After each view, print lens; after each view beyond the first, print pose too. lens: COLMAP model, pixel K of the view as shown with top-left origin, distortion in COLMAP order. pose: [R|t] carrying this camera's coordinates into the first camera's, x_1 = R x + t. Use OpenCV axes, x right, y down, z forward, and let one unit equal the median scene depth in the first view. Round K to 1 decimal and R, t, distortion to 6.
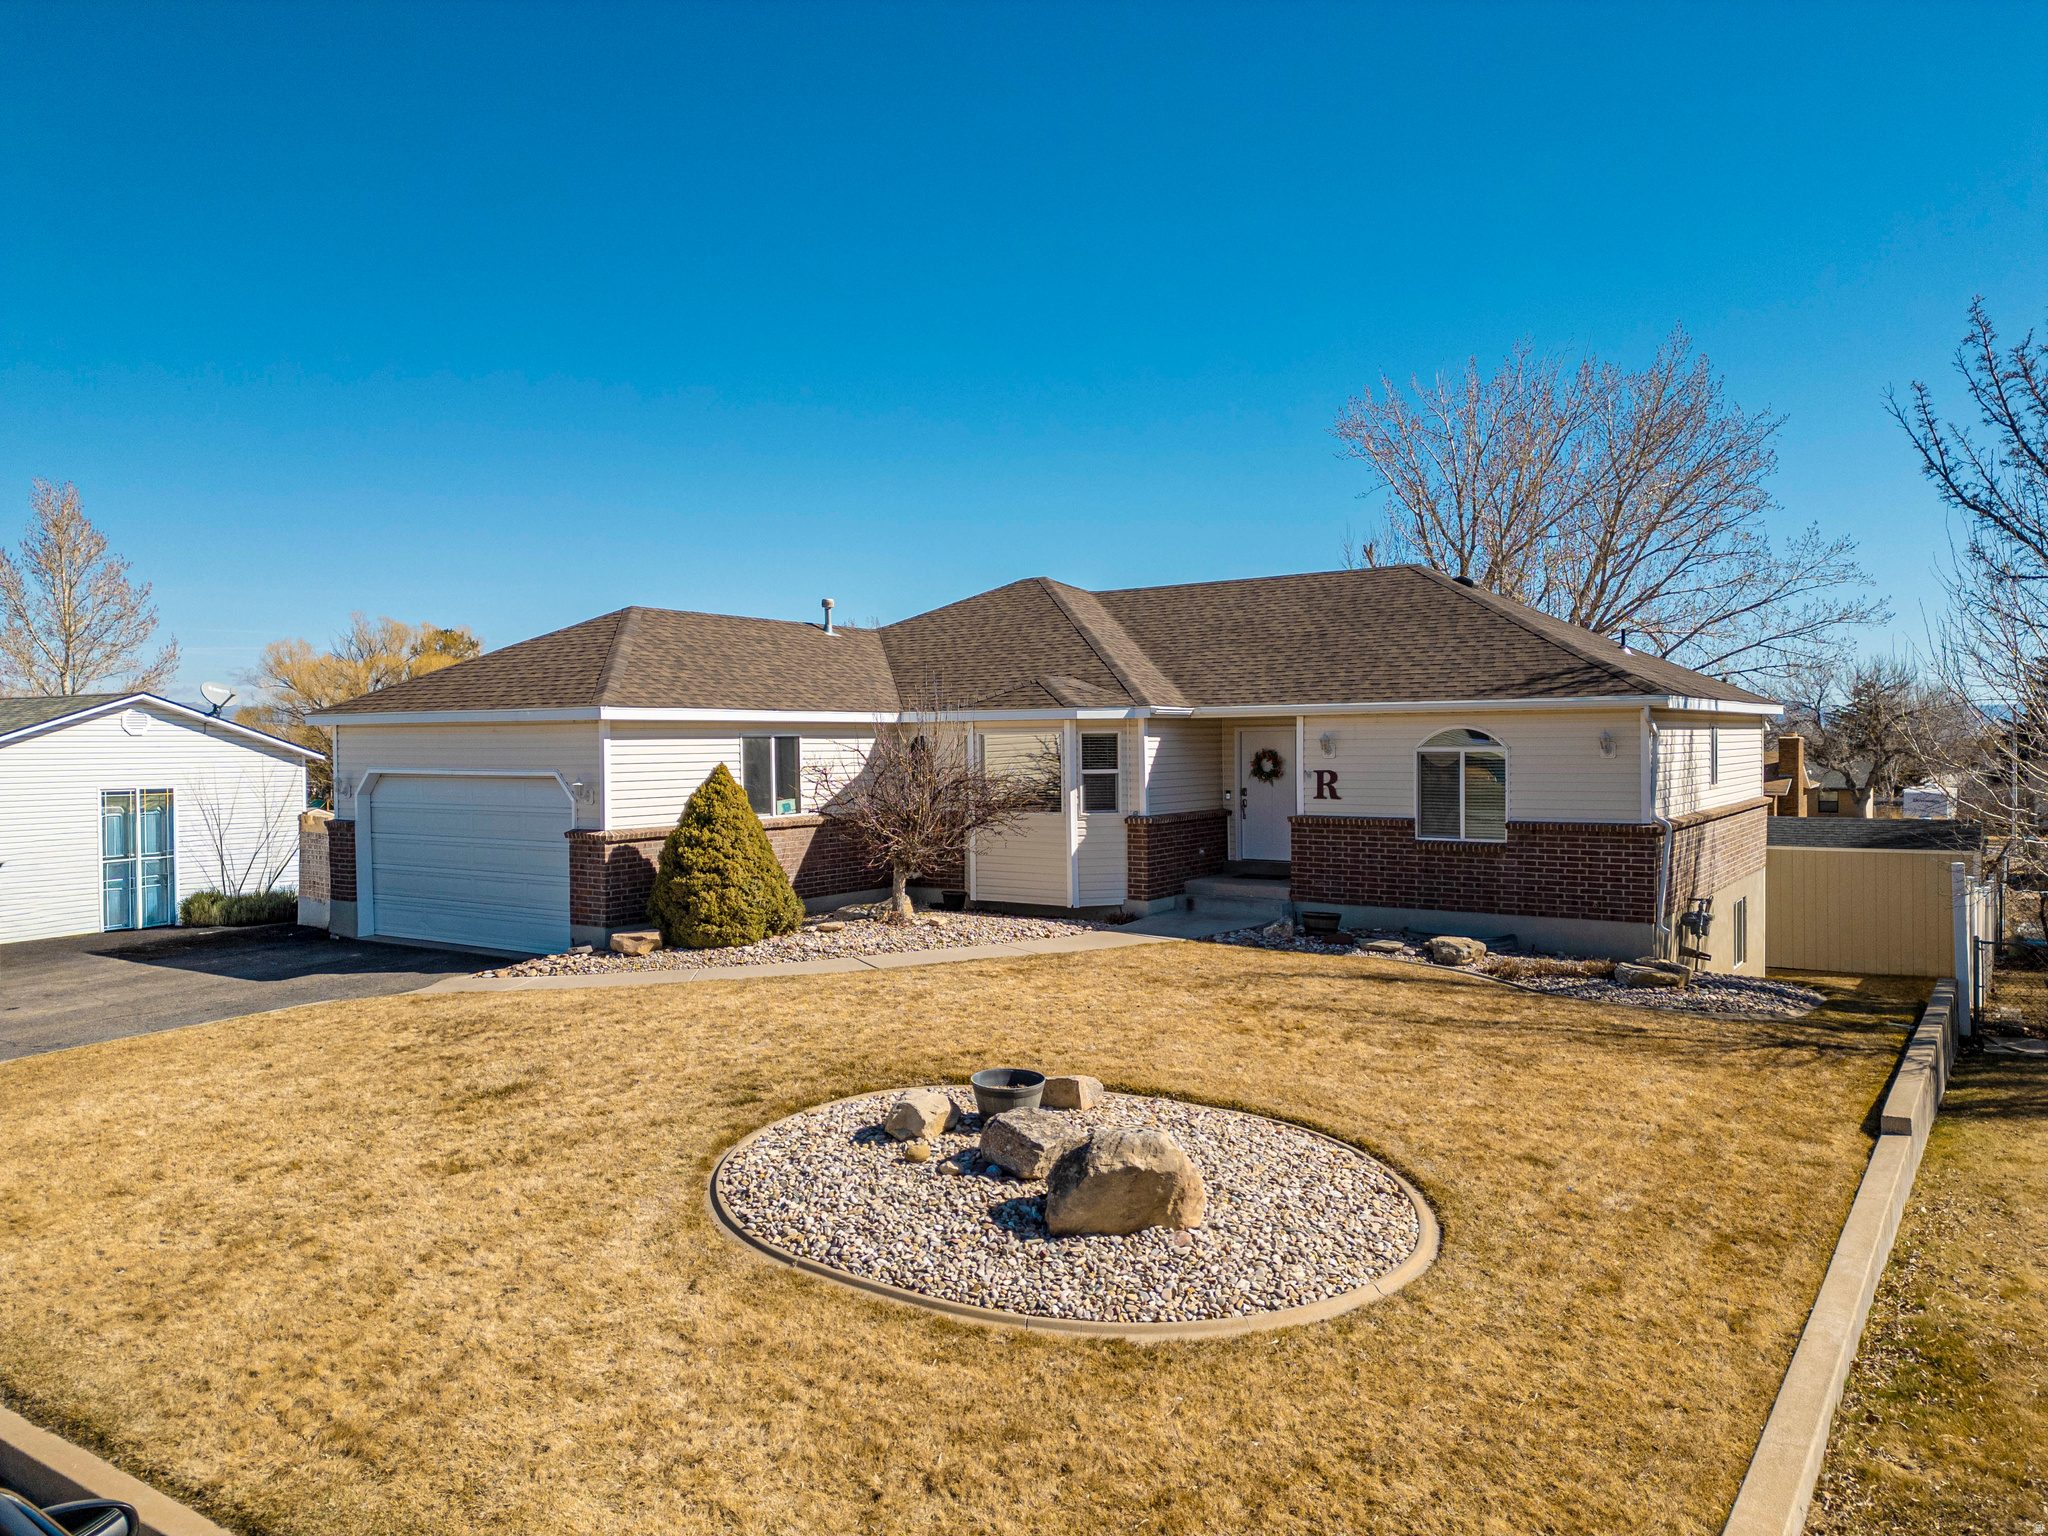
lens RADIAL K [[1425.5, 0, 1032.3], [0, 1425.5, 769.6], [0, 0, 1]] dist [0.082651, -0.074485]
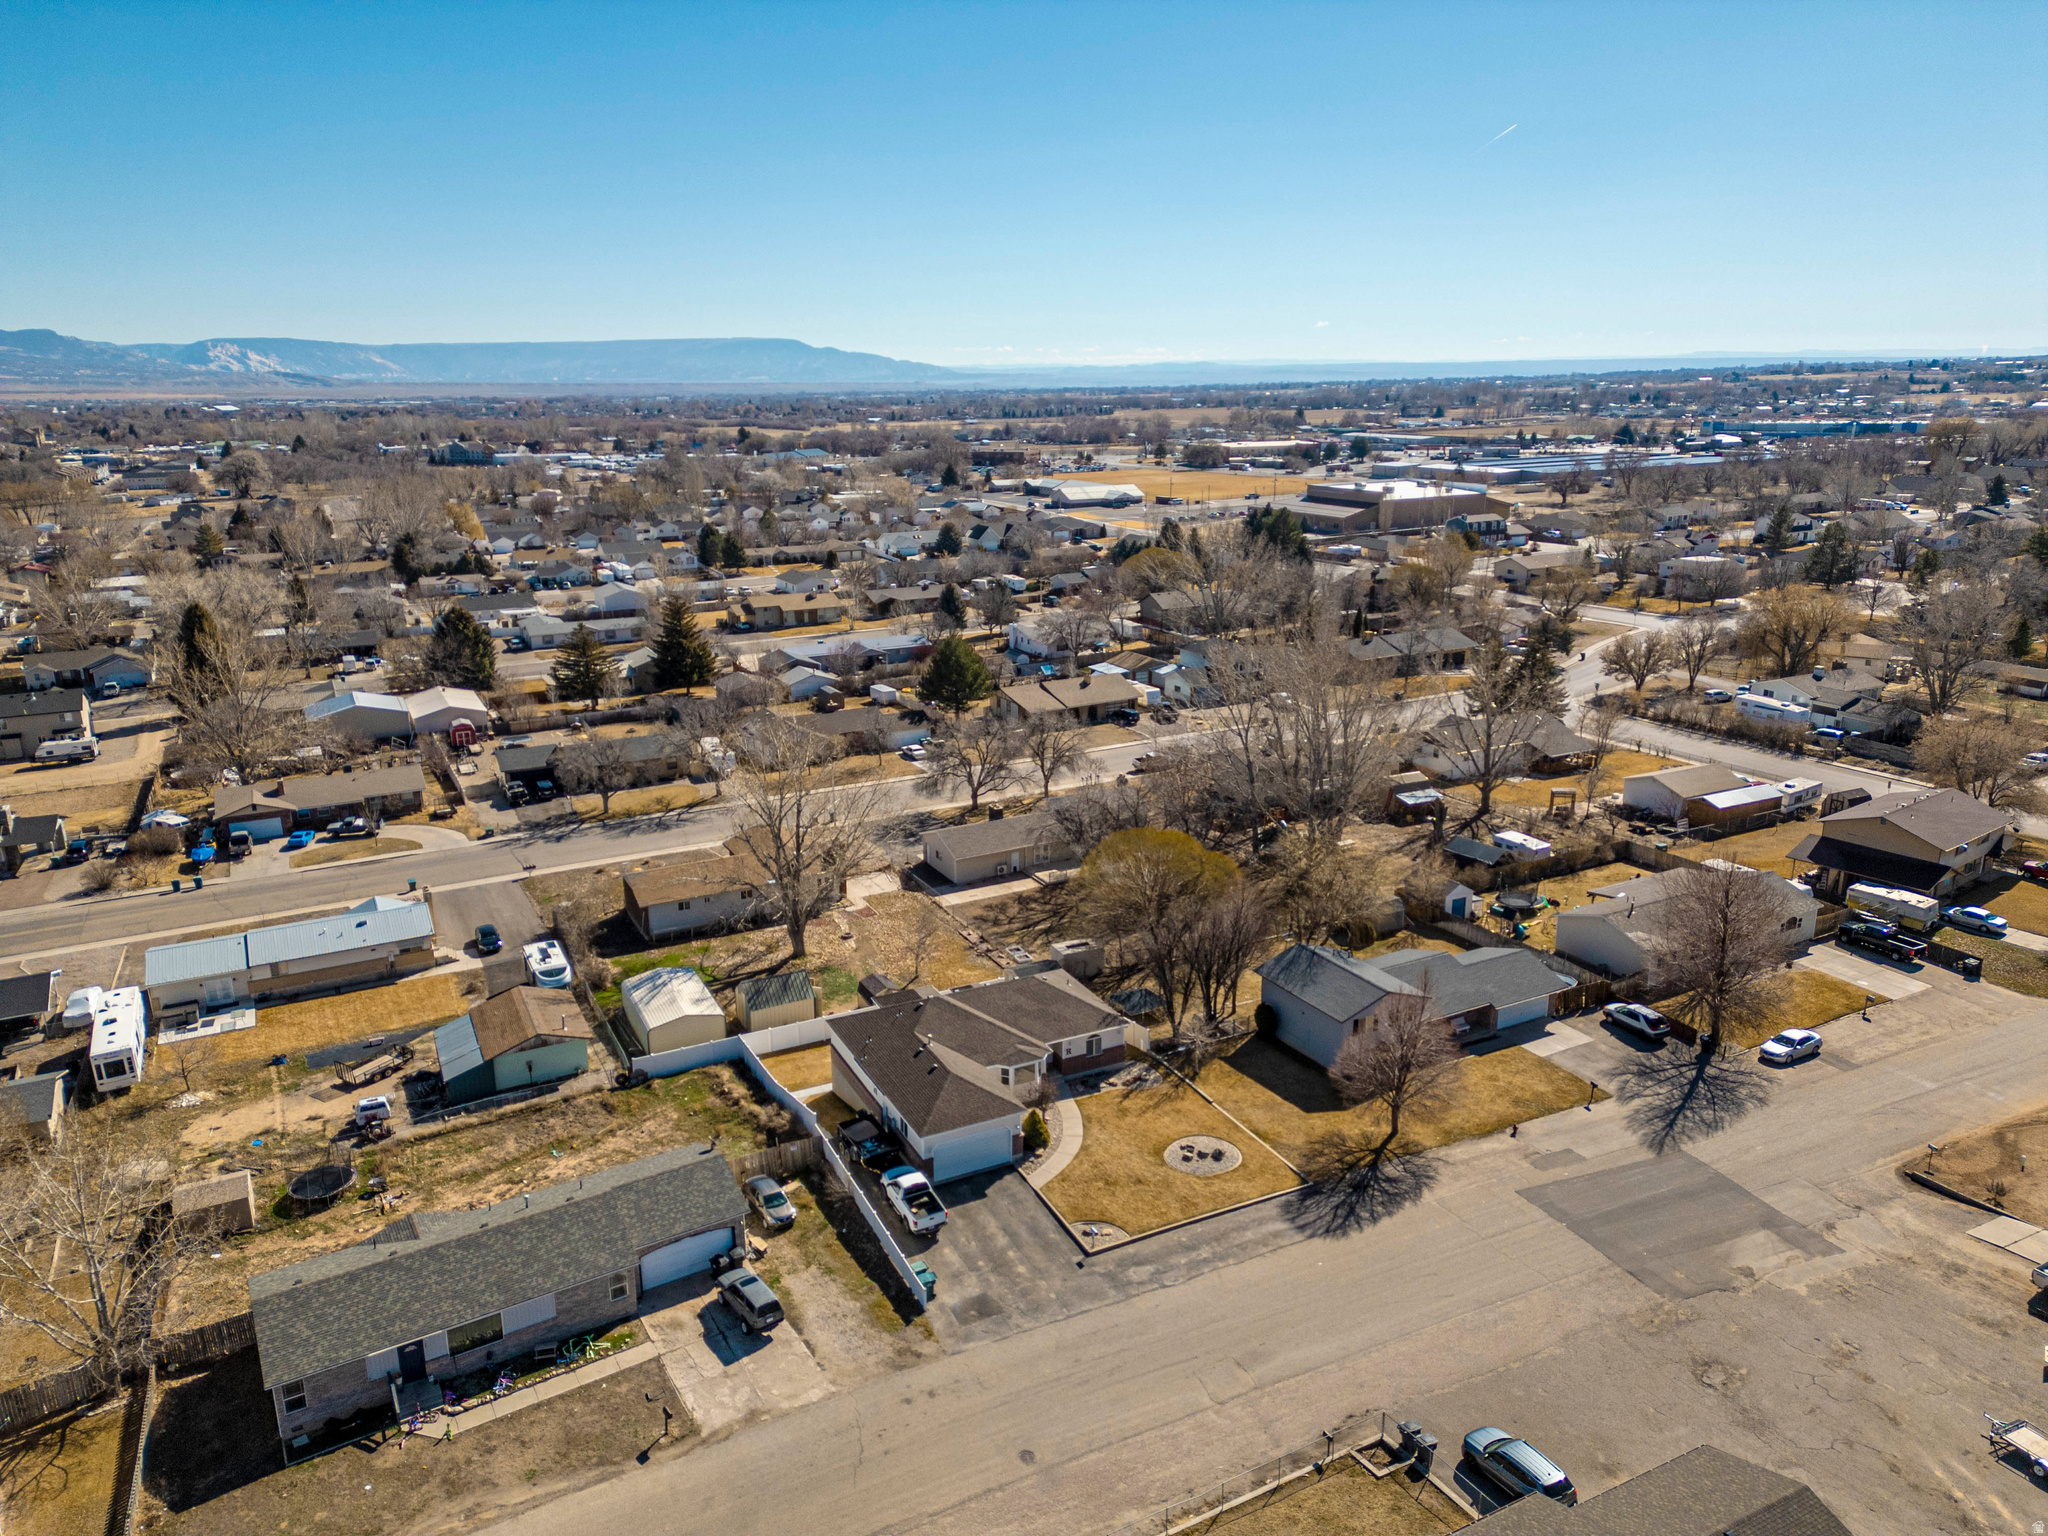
lens RADIAL K [[1425.5, 0, 1021.6], [0, 1425.5, 731.4], [0, 0, 1]] dist [0.082651, -0.074485]
pose [[0.491765, -0.213418, 0.844168, -3.689151], [0.026970, 0.972765, 0.230218, -2.144710], [-0.870310, -0.090445, 0.484128, -1.049844]]
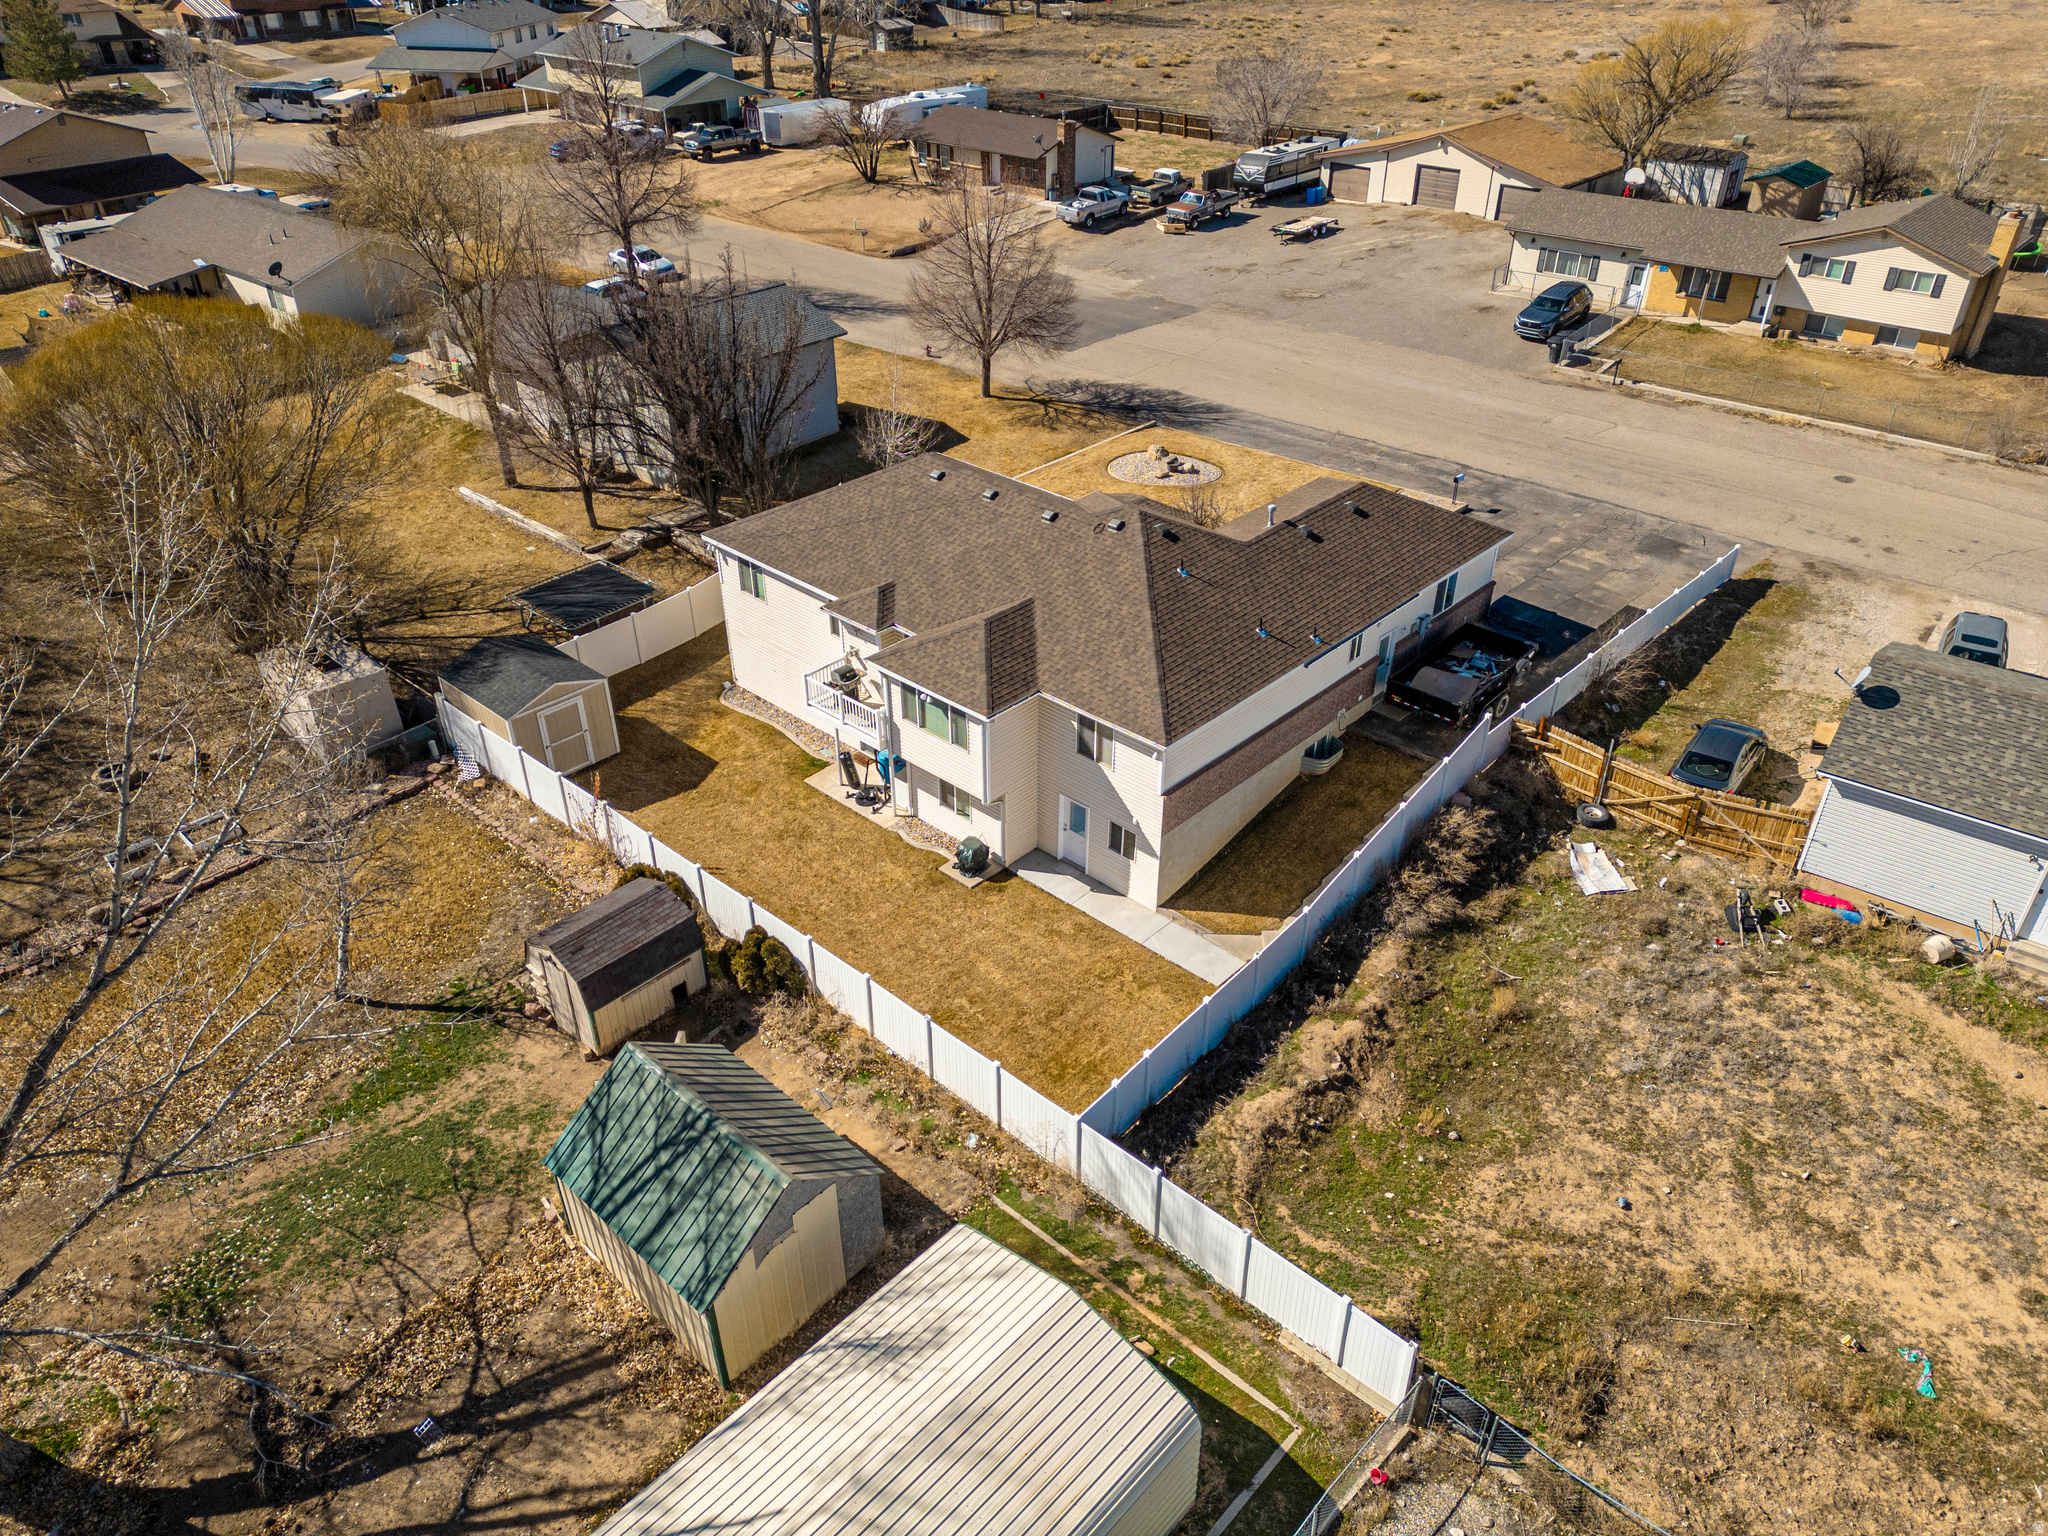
lens RADIAL K [[1425.5, 0, 1025.2], [0, 1425.5, 762.0], [0, 0, 1]] dist [0.082651, -0.074485]
pose [[-0.988408, -0.075126, 0.131933, -0.139042], [0.011227, 0.830446, 0.556986, -1.002262], [-0.151407, 0.552010, -0.819976, 3.261629]]
